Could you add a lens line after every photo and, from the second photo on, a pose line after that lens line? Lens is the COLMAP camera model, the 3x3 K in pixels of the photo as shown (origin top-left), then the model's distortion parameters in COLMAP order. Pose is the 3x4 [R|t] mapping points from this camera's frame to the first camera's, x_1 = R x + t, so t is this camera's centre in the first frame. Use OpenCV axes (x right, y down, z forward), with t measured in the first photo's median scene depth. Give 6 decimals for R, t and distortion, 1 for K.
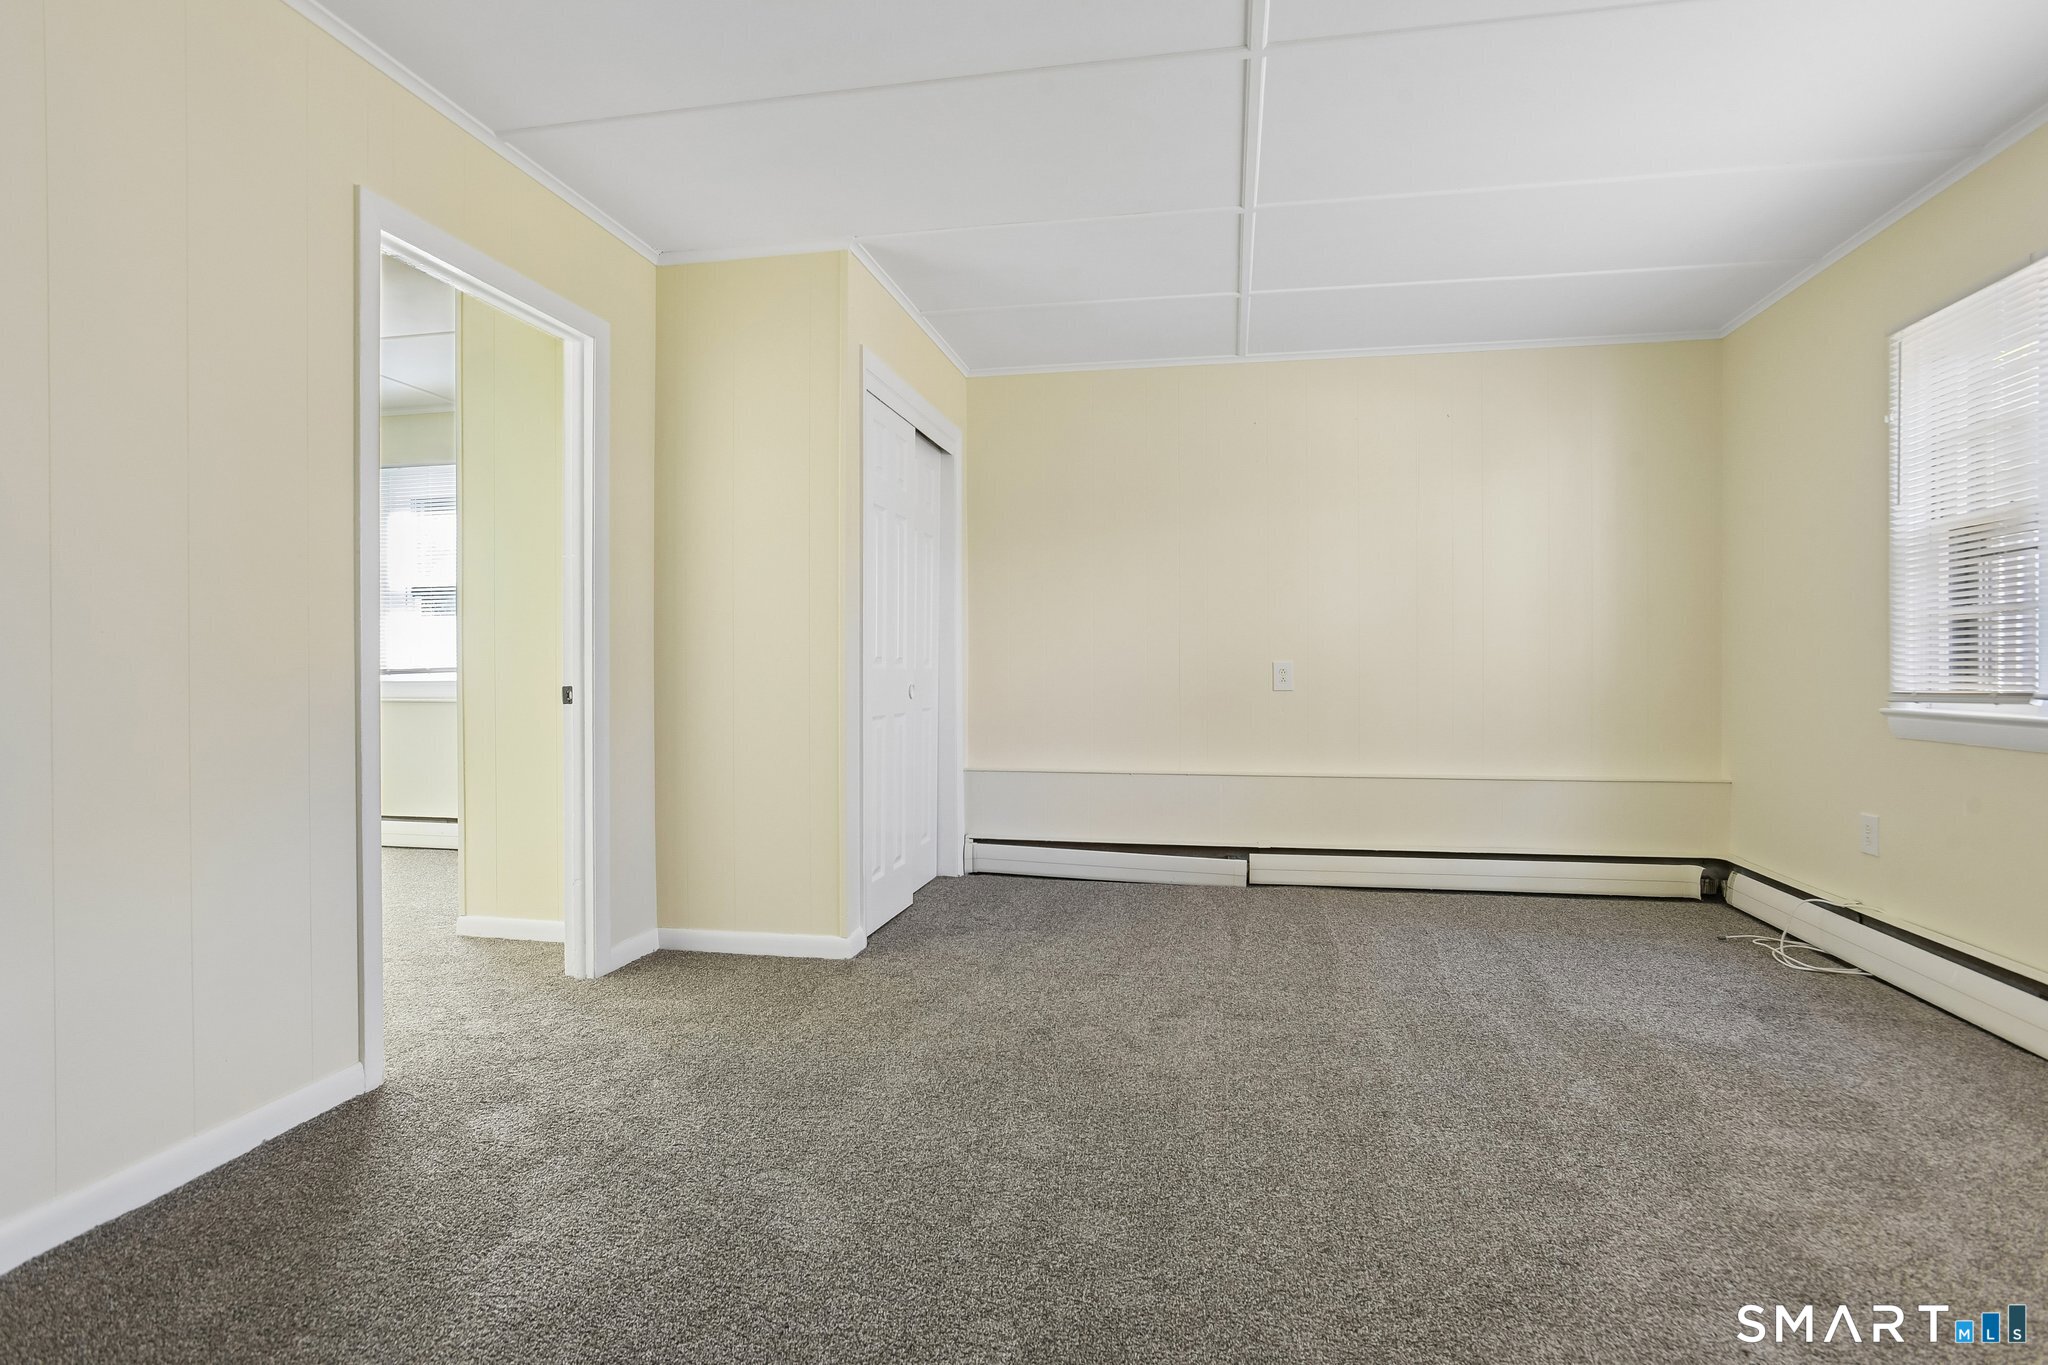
lens RADIAL K [[1004.4, 0, 1019.2], [0, 1004.4, 674.1], [0, 0, 1]] dist [-0.049224, 0.025803]
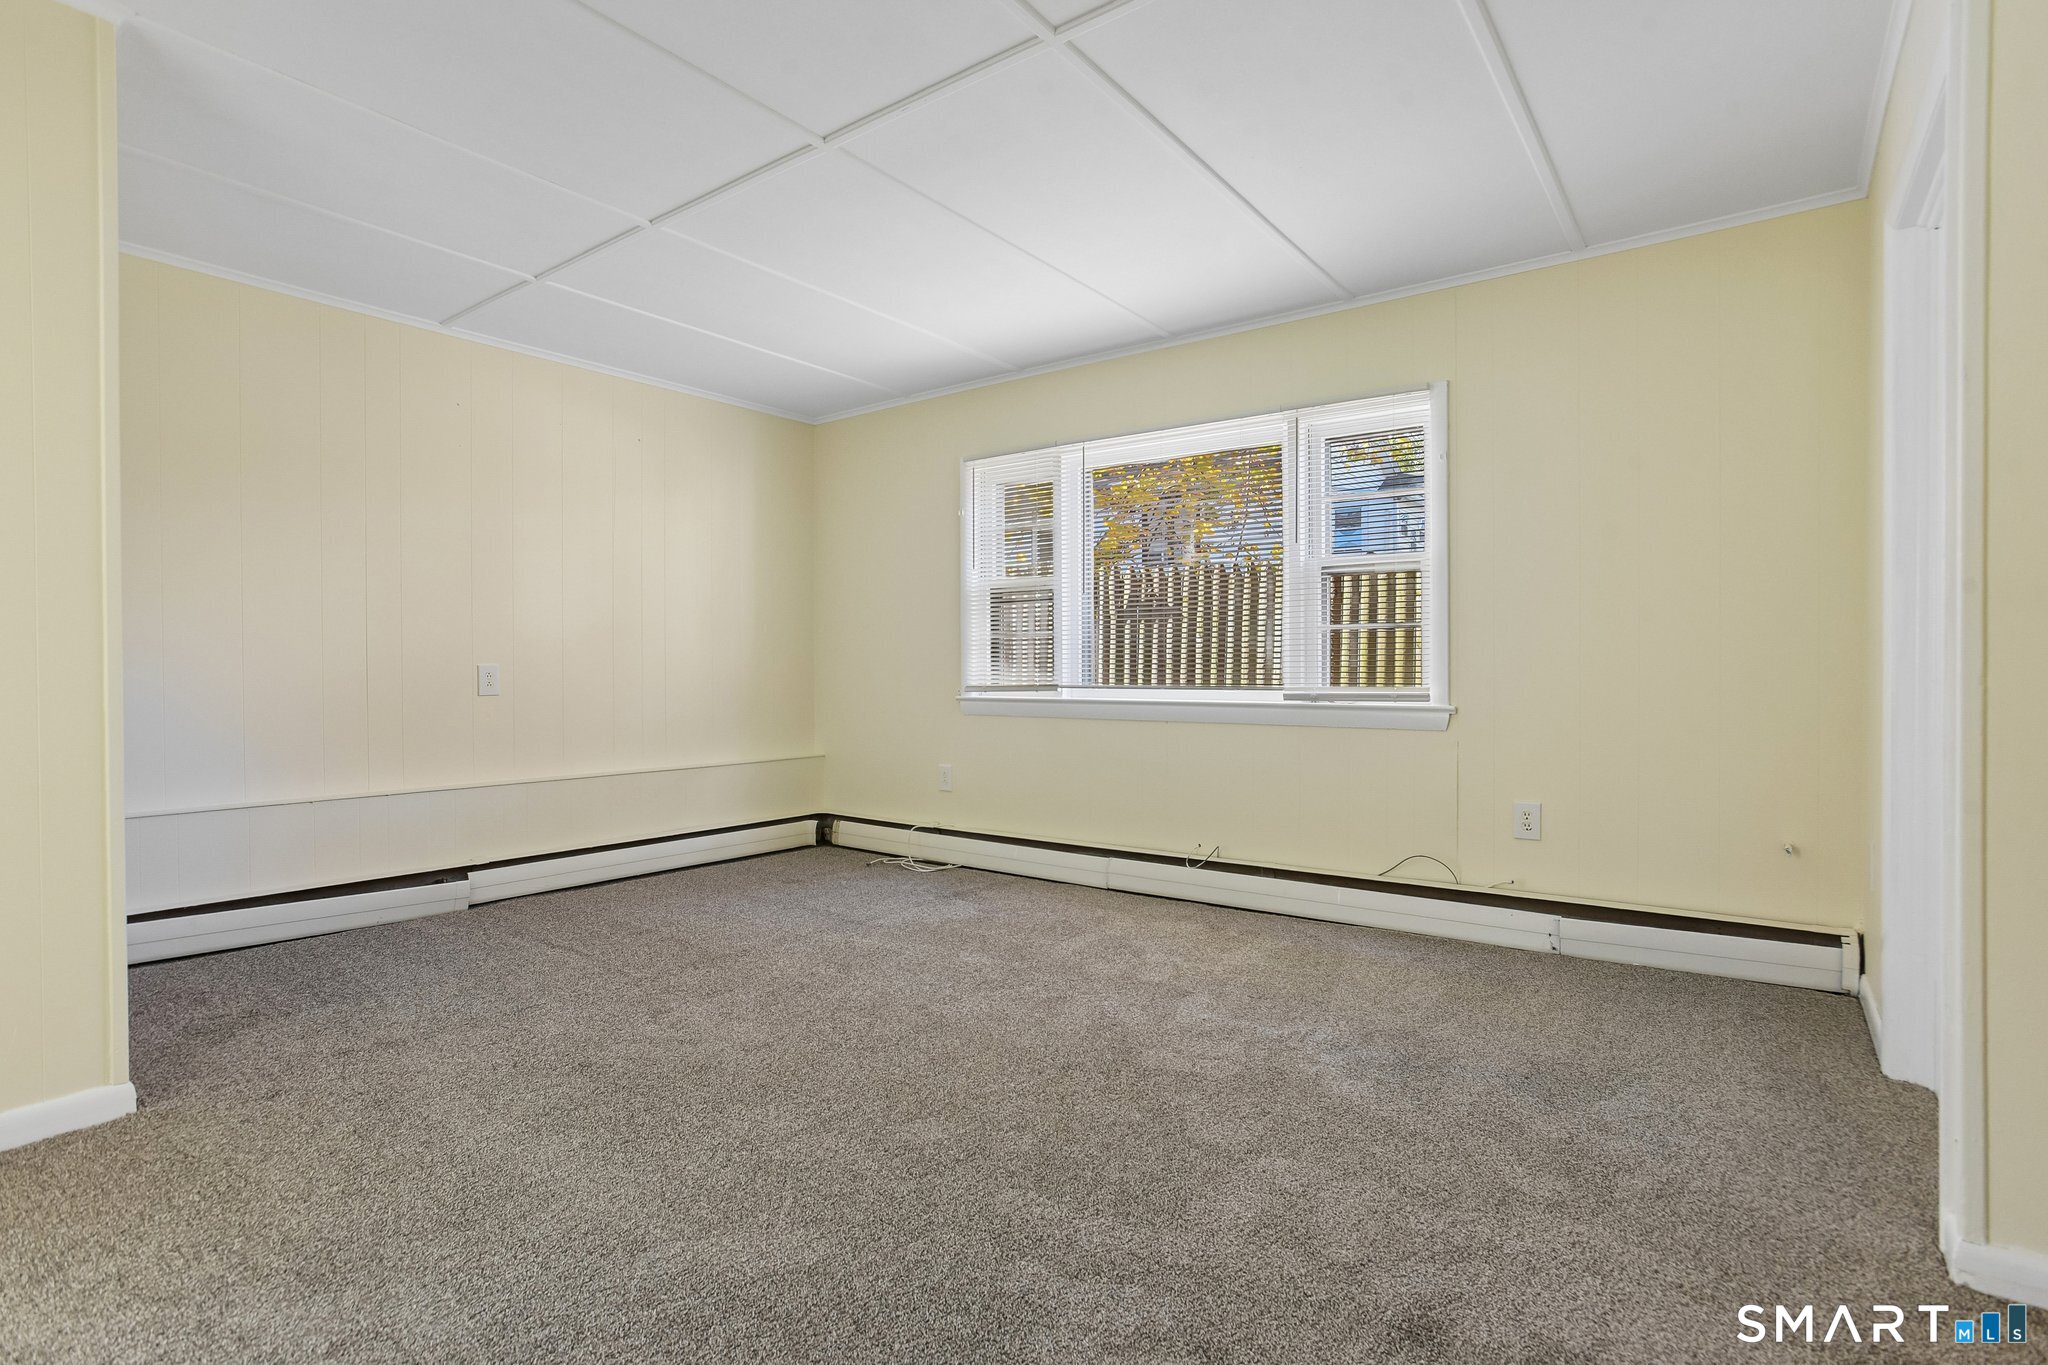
lens RADIAL K [[1001.0, 0, 1034.5], [0, 1001.0, 683.0], [0, 0, 1]] dist [-0.047002, 0.026274]
pose [[0.434187, -0.010419, 0.900763, -0.531916], [0.006773, 0.999943, 0.008302, 0.001086], [-0.900797, 0.002496, 0.434232, 0.200163]]
